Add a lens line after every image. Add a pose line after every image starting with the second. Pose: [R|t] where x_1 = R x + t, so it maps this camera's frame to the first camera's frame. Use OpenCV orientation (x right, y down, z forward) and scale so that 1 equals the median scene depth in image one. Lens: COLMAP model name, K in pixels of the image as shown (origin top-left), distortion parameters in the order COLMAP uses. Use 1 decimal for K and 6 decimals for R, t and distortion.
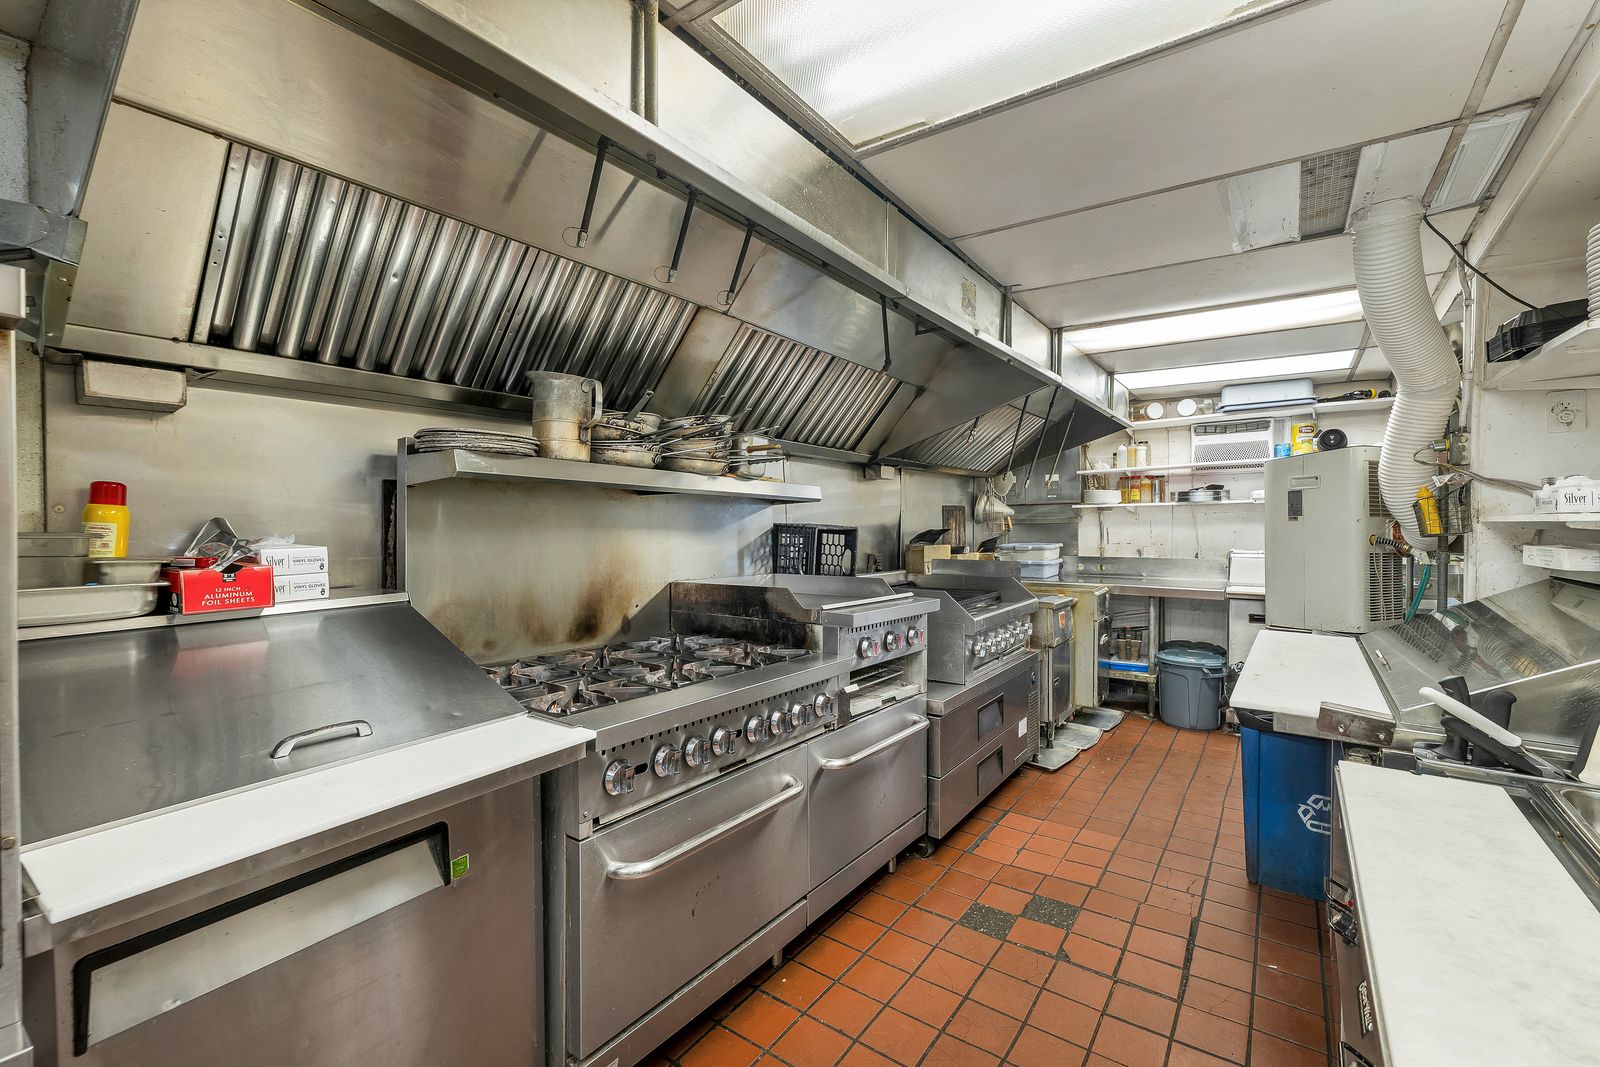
lens RADIAL K [[688.2, 0, 793.7], [0, 688.2, 532.9], [0, 0, 1]] dist [-0.000895, 0.000313]
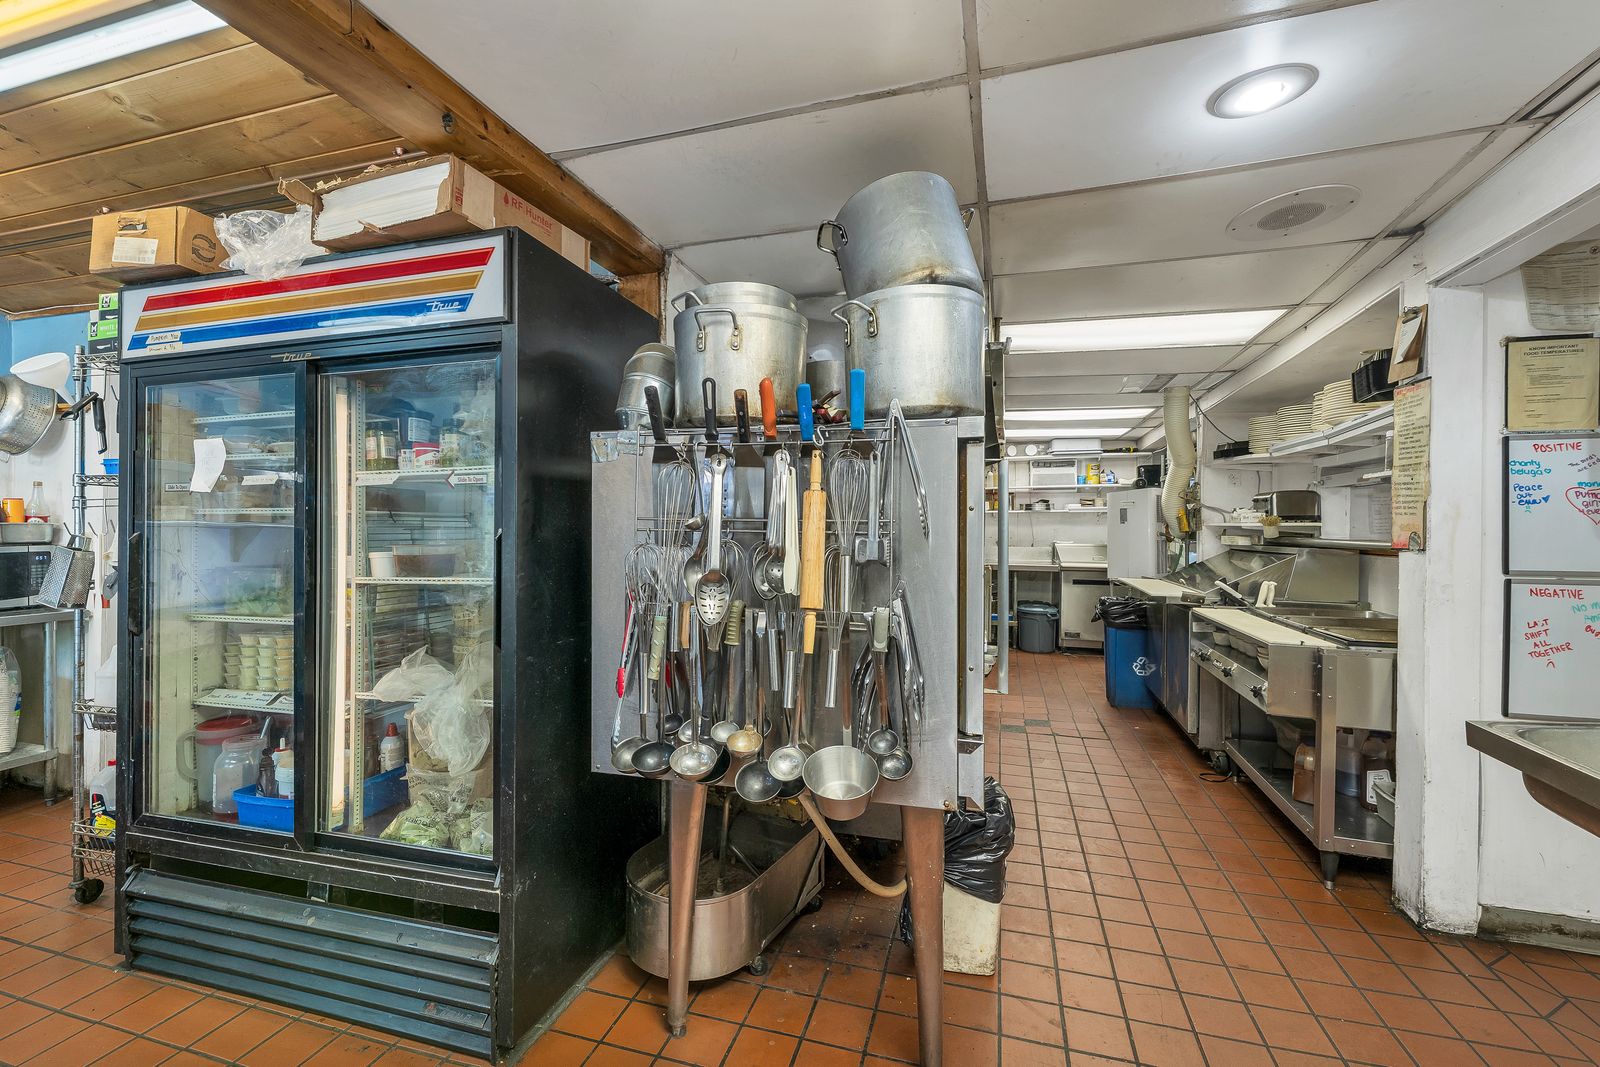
lens RADIAL K [[688.2, 0, 809.9], [0, 688.2, 528.7], [0, 0, 1]] dist [-0.000895, 0.000313]
pose [[0.939636, 0.006161, 0.342121, -0.494792], [-0.005253, 0.999980, -0.003580, 0.004901], [-0.342136, 0.001567, 0.939649, -0.337169]]
